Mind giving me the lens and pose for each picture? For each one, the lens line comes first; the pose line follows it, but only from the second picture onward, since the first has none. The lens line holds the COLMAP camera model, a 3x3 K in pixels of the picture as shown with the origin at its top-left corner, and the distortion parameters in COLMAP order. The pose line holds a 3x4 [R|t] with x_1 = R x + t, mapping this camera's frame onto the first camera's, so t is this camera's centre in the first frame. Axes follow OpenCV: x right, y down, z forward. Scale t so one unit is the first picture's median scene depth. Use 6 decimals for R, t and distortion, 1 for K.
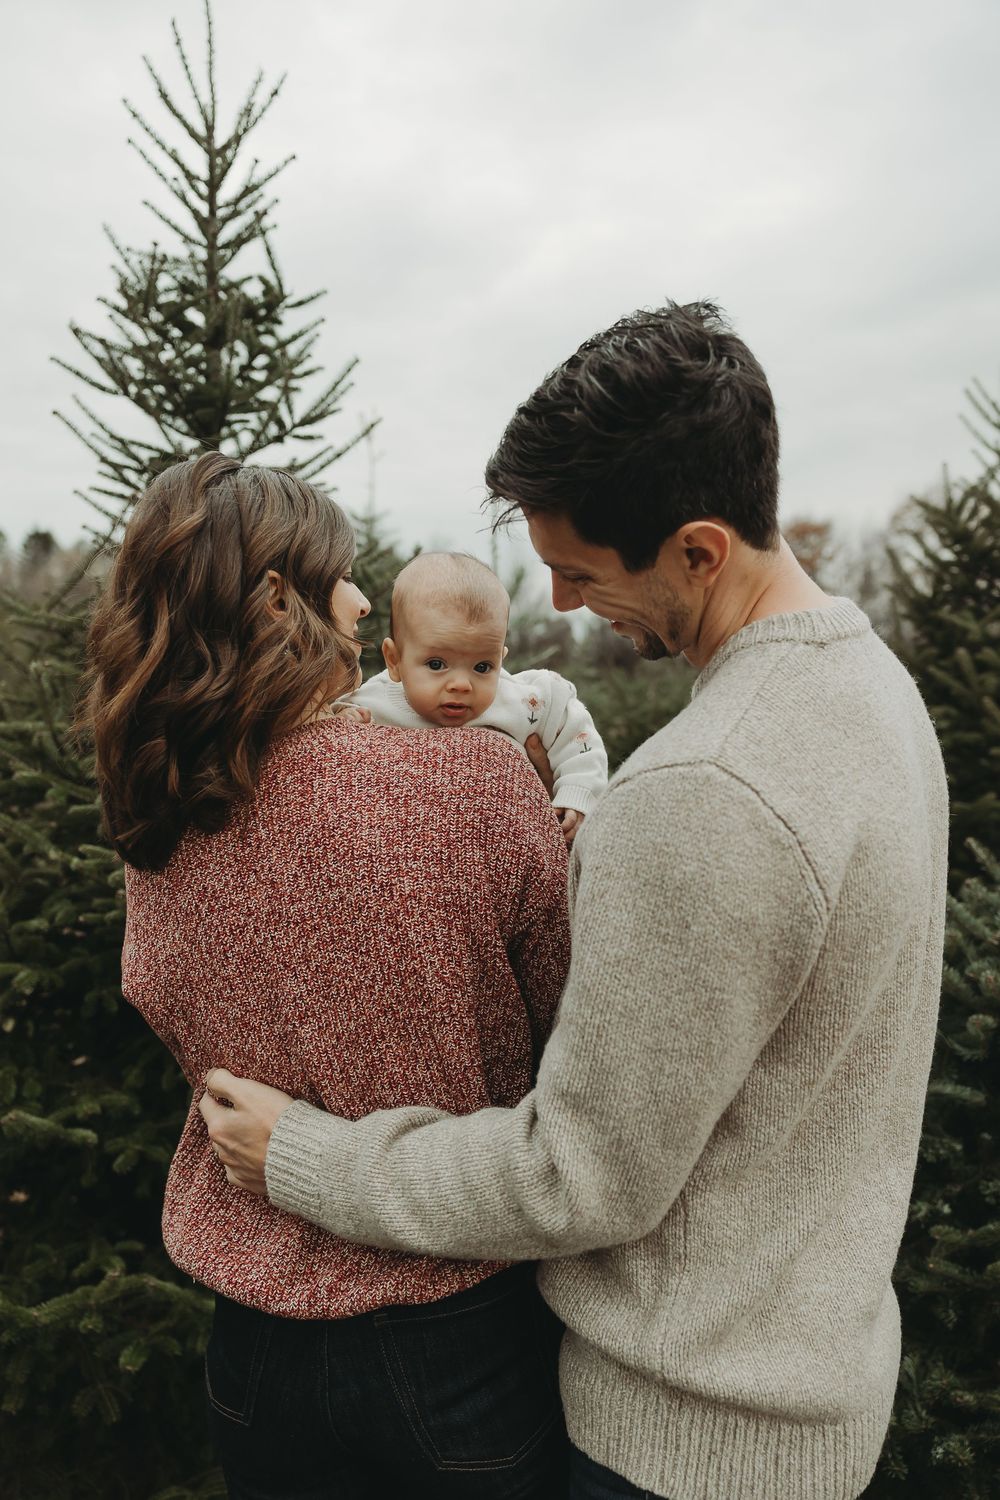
lens RADIAL K [[1050.3, 0, 467.7], [0, 1050.3, 751.4], [0, 0, 1]] dist [-0.002036, -0.002173]
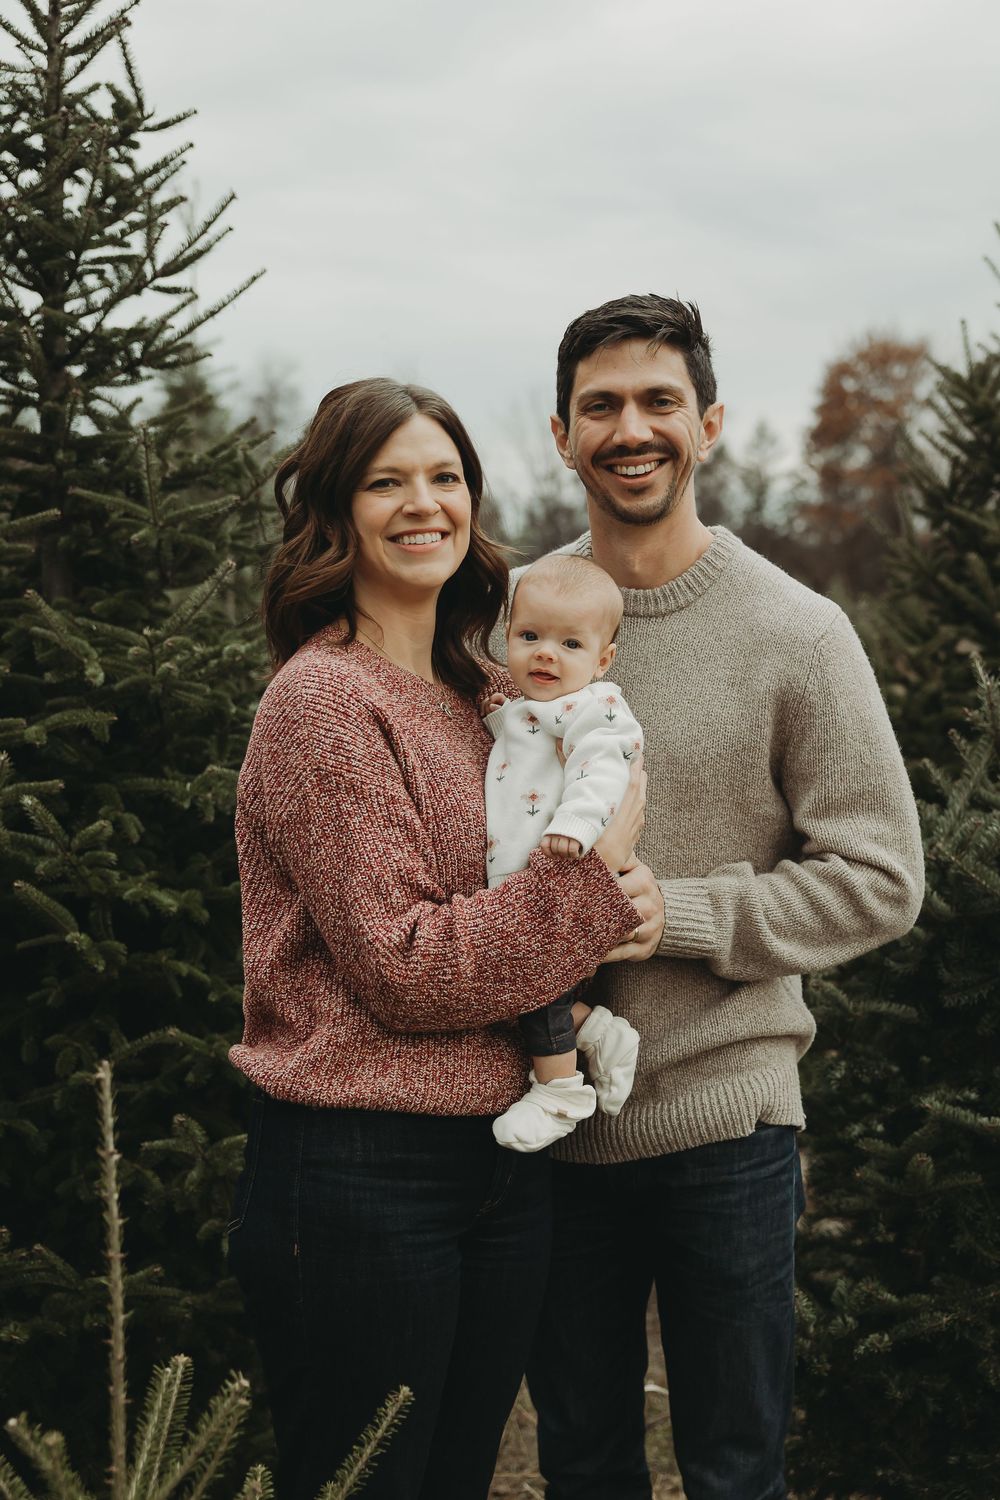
lens RADIAL K [[1795.0, 0, 500.0], [0, 1795.0, 750.0], [0, 0, 1]] dist [0.006201, 0.012871]
pose [[0.994943, -0.005552, 0.100283, -0.042469], [0.004098, 0.999884, 0.014698, 0.040784], [-0.100353, -0.014212, 0.994850, -0.432426]]
